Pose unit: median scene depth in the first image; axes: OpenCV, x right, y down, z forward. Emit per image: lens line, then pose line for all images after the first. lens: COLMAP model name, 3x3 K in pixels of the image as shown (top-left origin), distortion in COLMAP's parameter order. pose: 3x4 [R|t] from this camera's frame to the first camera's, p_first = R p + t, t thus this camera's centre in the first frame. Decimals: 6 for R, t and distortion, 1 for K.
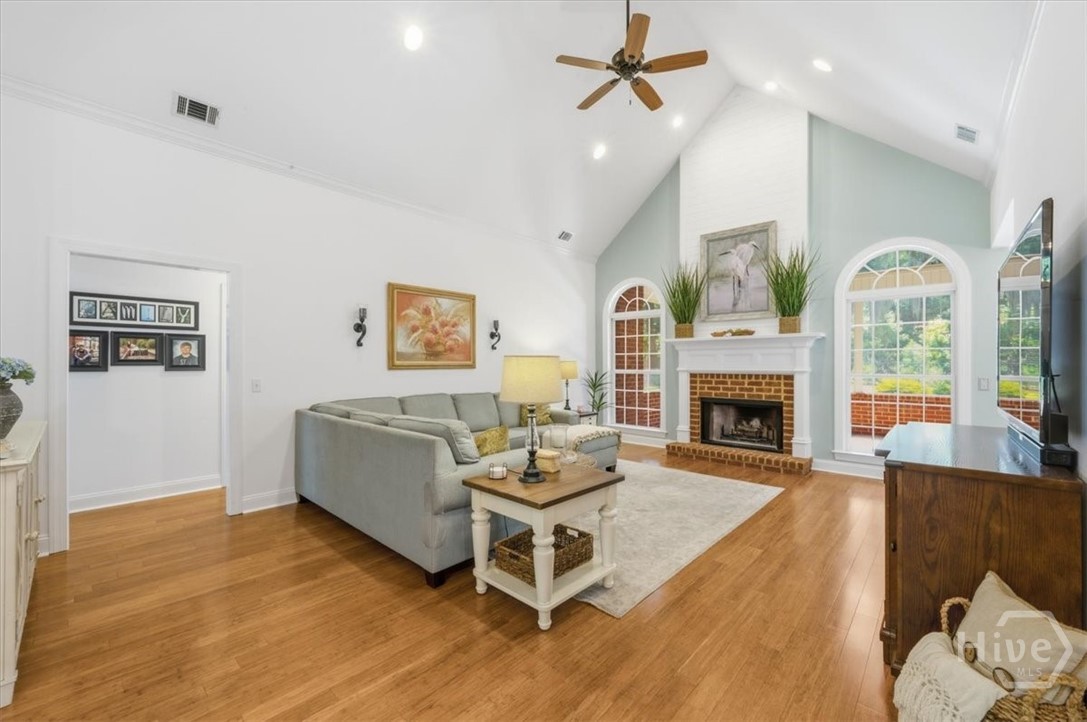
lens RADIAL K [[431.1, 0, 547.1], [0, 431.1, 363.0], [0, 0, 1]] dist [0.001516, 0.000135]
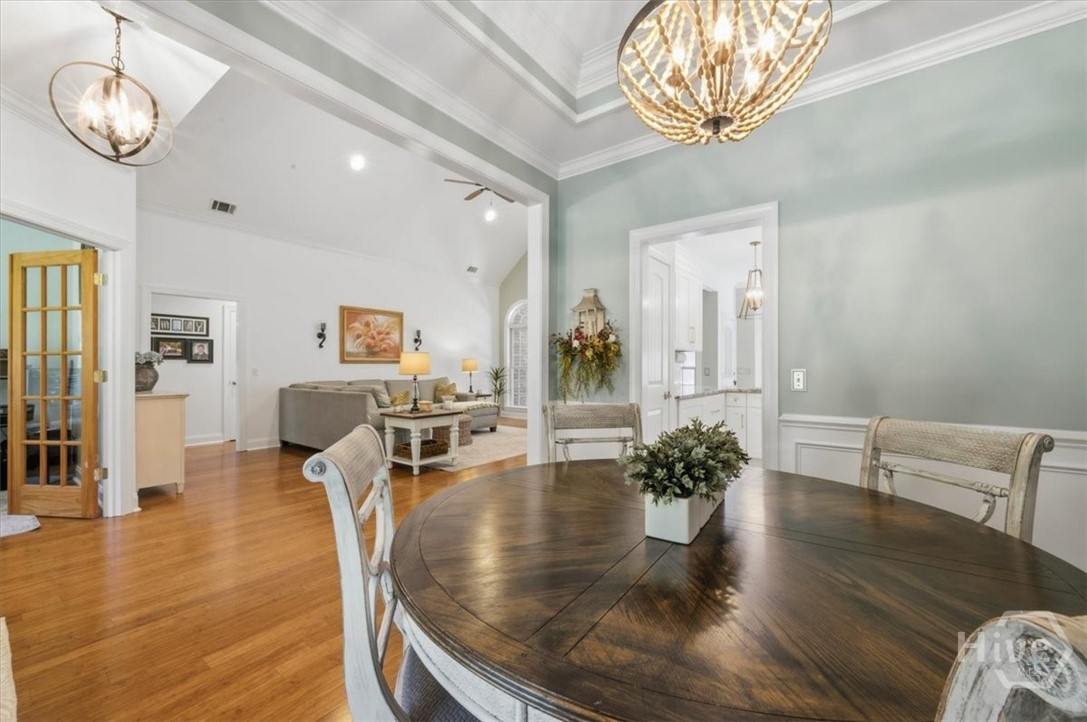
lens RADIAL K [[431.1, 0, 547.1], [0, 431.1, 363.0], [0, 0, 1]] dist [0.001516, 0.000135]
pose [[0.994650, 0.001711, 0.103287, 0.198670], [-0.001080, 0.999980, -0.006168, 0.023416], [-0.103296, 0.006024, 0.994632, -0.585628]]
